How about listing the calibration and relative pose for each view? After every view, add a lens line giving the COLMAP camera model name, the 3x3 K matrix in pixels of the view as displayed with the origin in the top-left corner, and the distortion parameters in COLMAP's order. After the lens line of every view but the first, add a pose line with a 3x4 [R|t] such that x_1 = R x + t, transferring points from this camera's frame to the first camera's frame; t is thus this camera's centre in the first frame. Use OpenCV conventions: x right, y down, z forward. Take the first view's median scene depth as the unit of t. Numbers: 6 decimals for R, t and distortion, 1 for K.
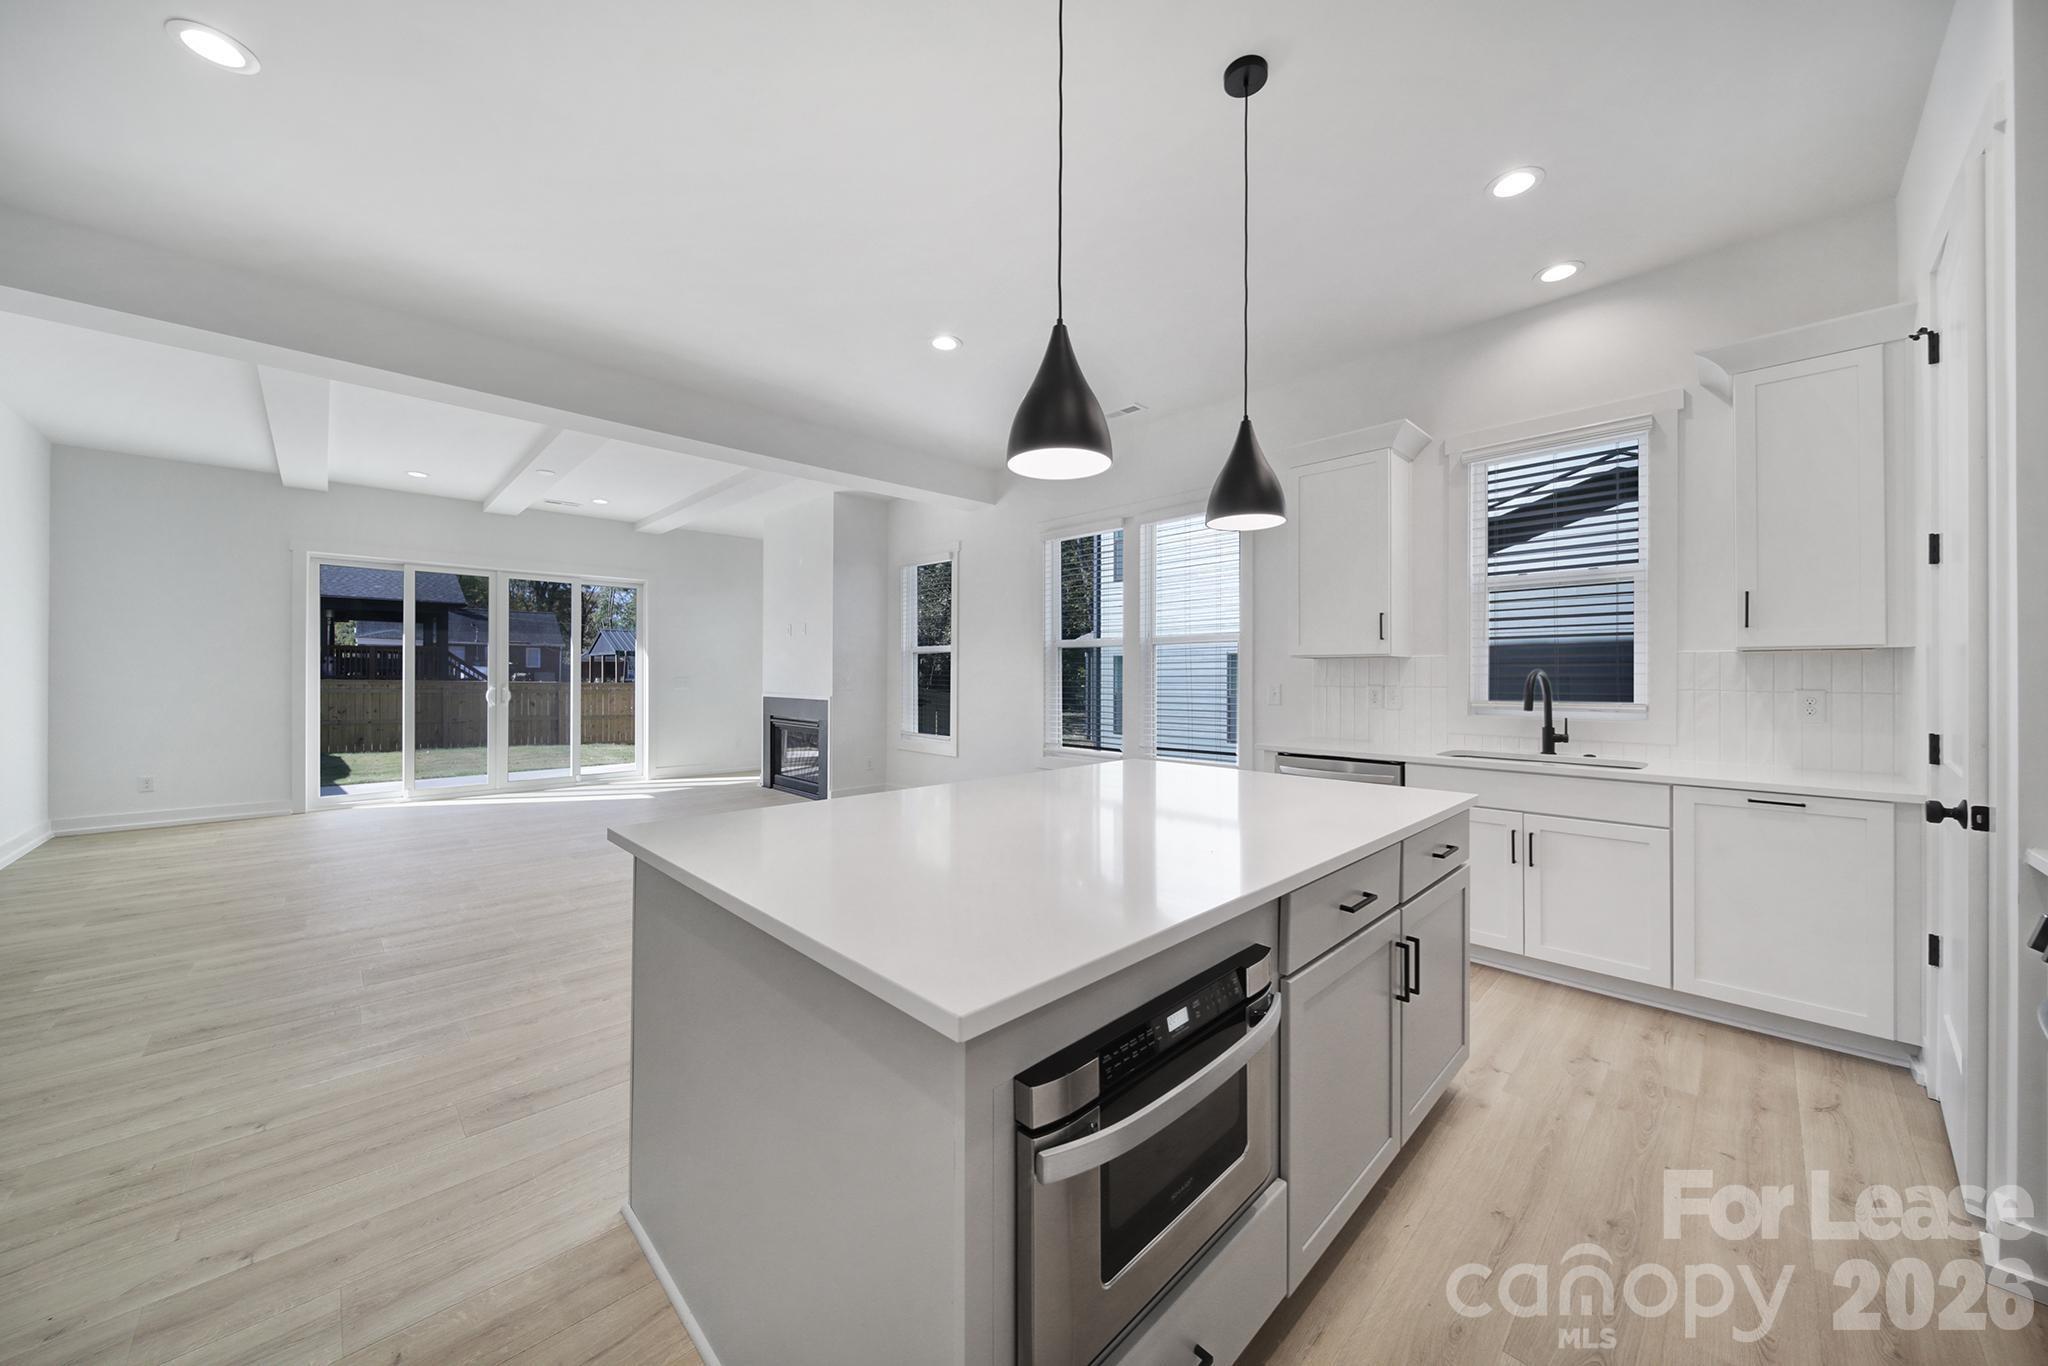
lens RADIAL K [[716.8, 0, 1020.6], [0, 716.8, 675.1], [0, 0, 1]] dist [-0.001160, -0.000219]
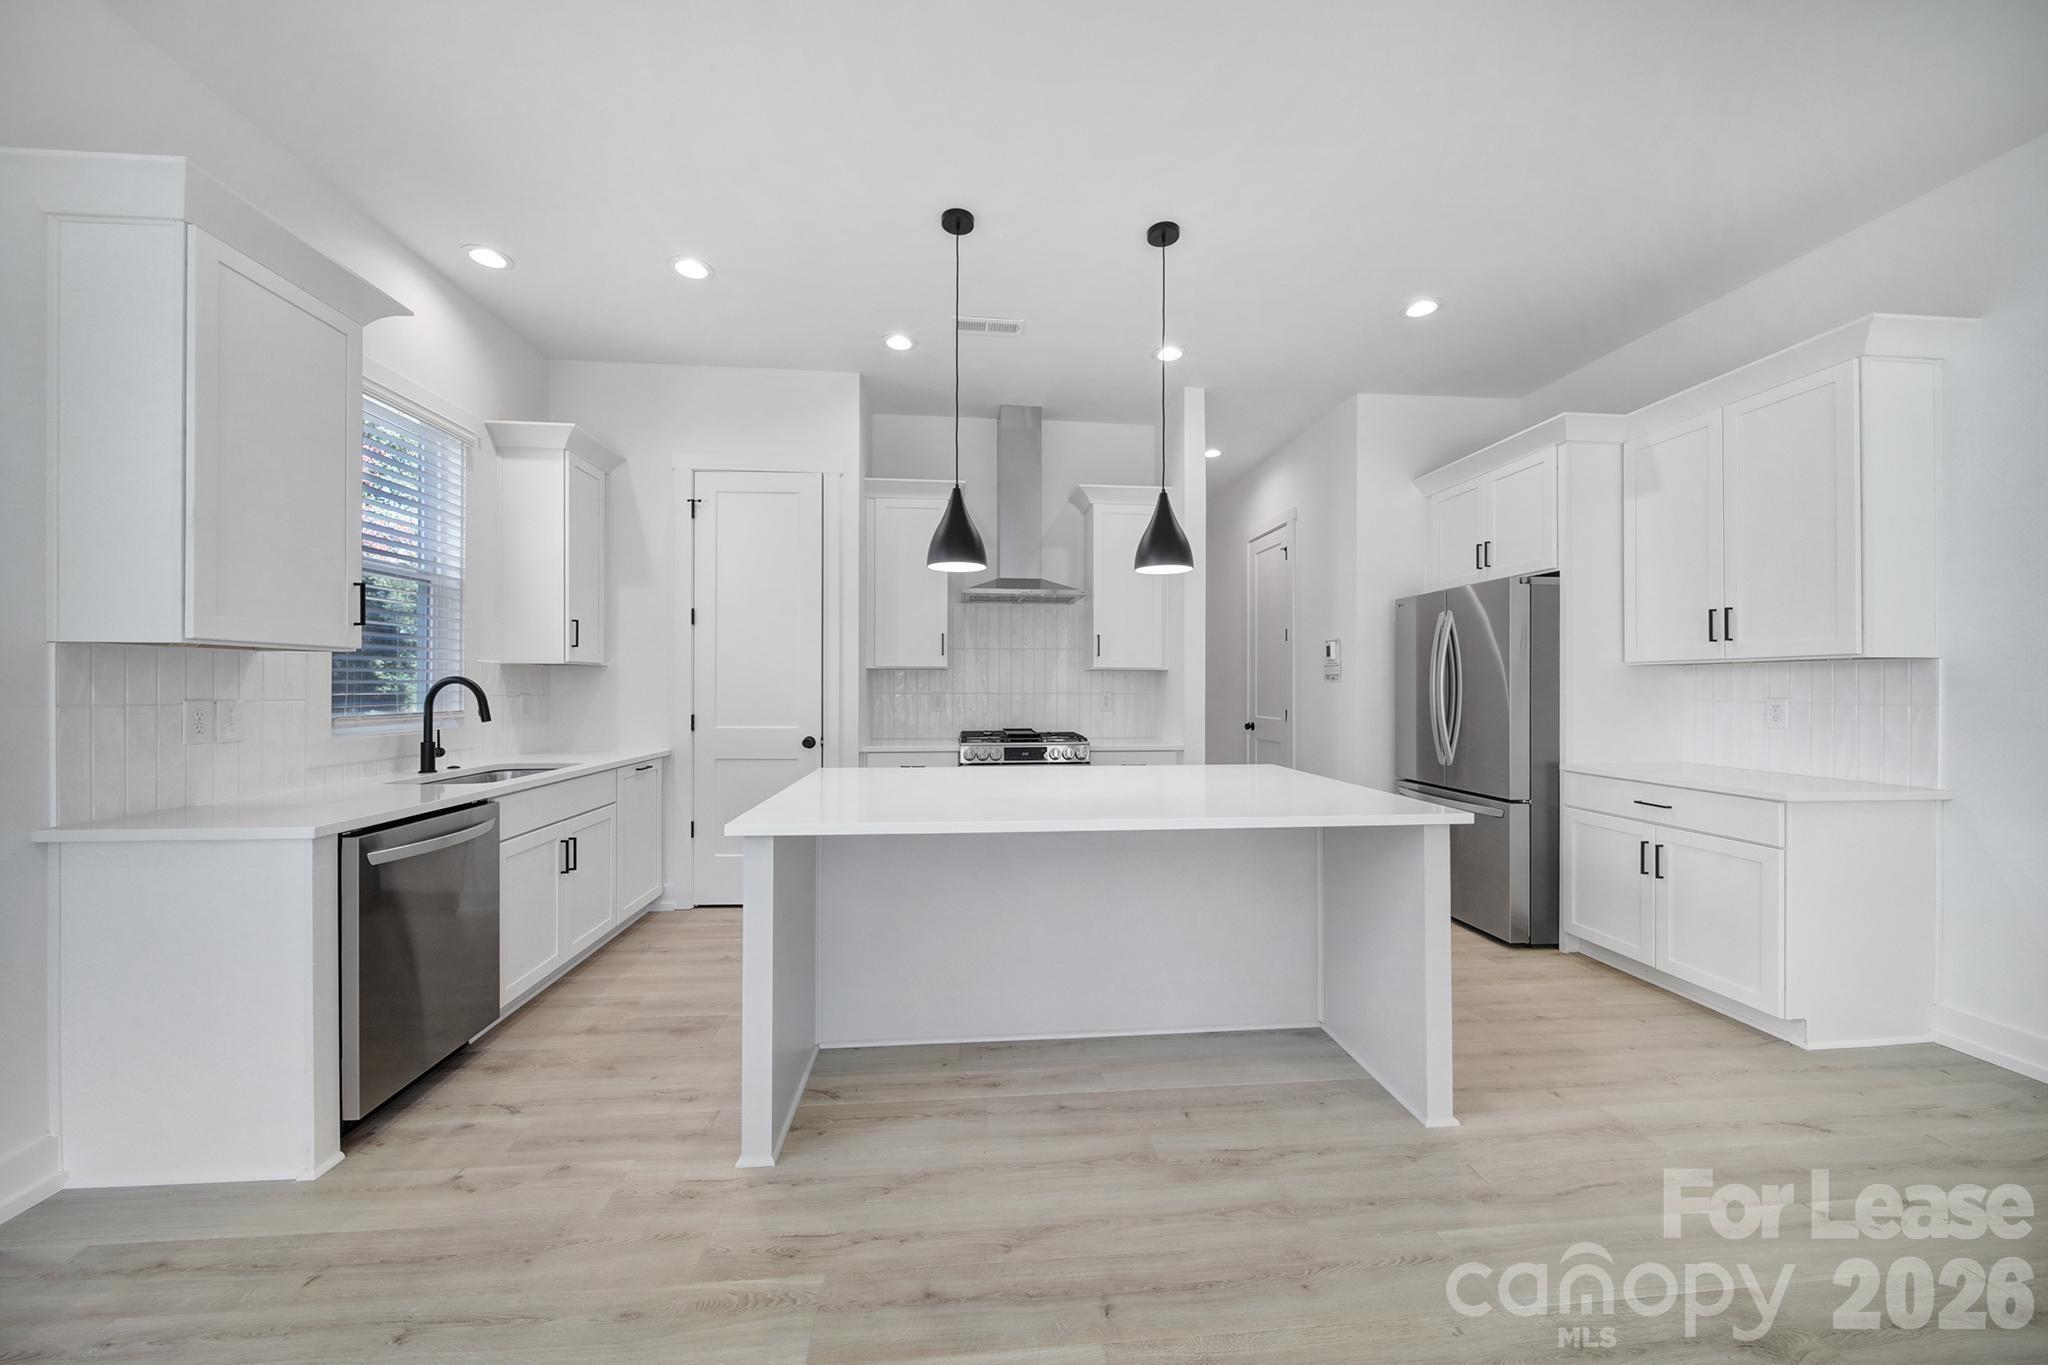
lens RADIAL K [[737.1, 0, 1024.0], [0, 737.1, 682.5], [0, 0, 1]] dist [-0.000096, -0.000076]
pose [[-0.777290, 0.000767, 0.629142, -0.174906], [-0.002683, 0.999986, -0.004535, 0.001112], [-0.629137, -0.005213, -0.777277, 0.550209]]
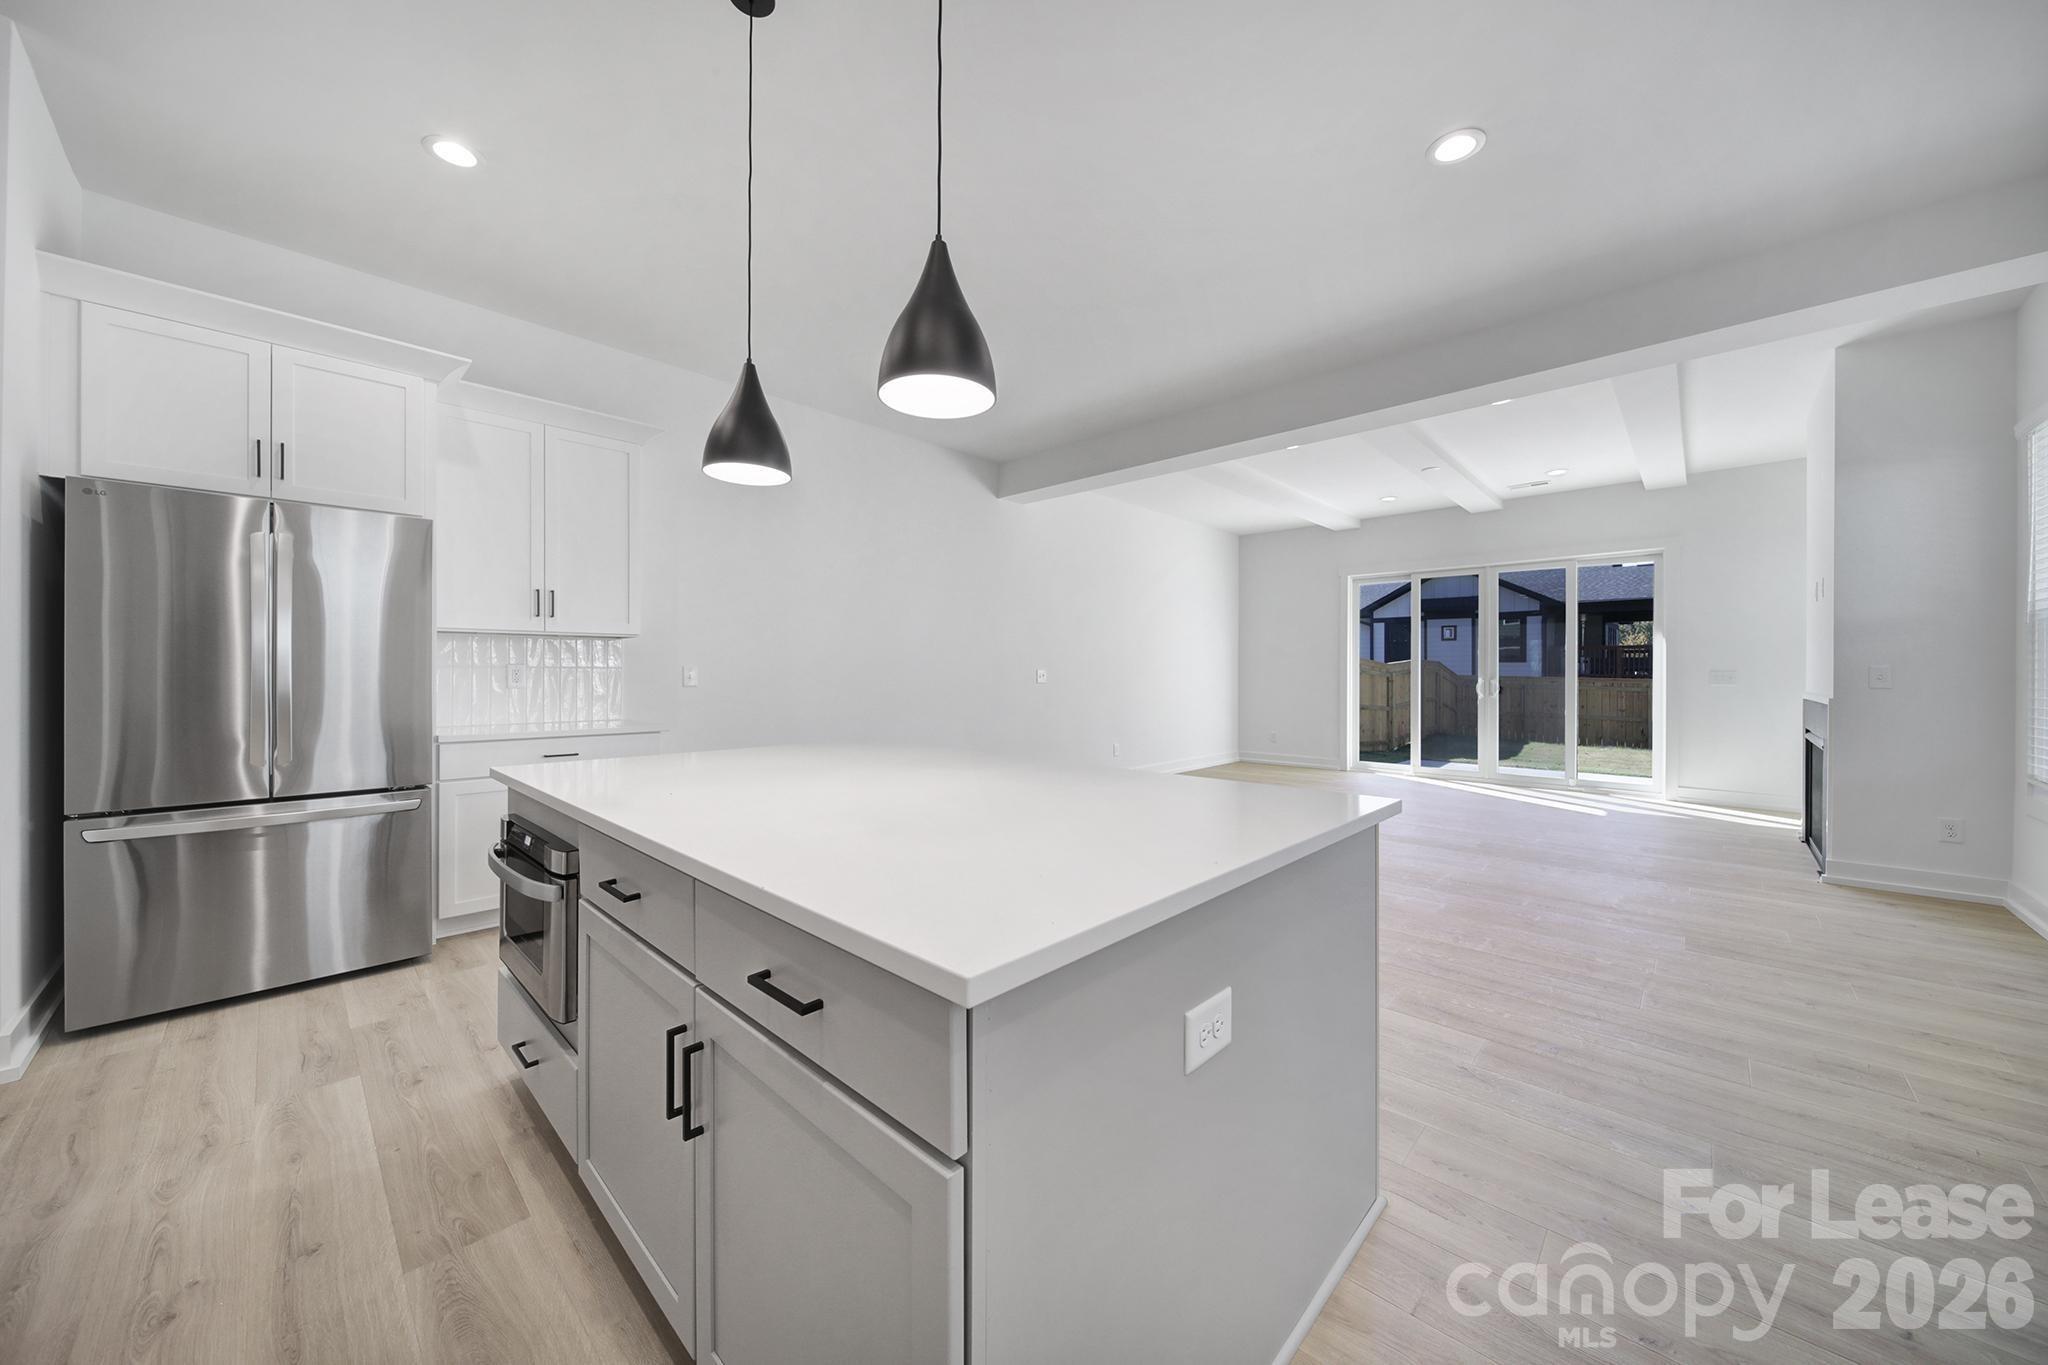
lens RADIAL K [[716.8, 0, 1020.6], [0, 716.8, 674.6], [0, 0, 1]] dist [-0.001160, -0.000219]
pose [[0.040057, 0.000483, -0.999197, 0.272820], [-0.002800, 0.999996, 0.000371, 0.010351], [0.999193, 0.002782, 0.040058, 0.291349]]
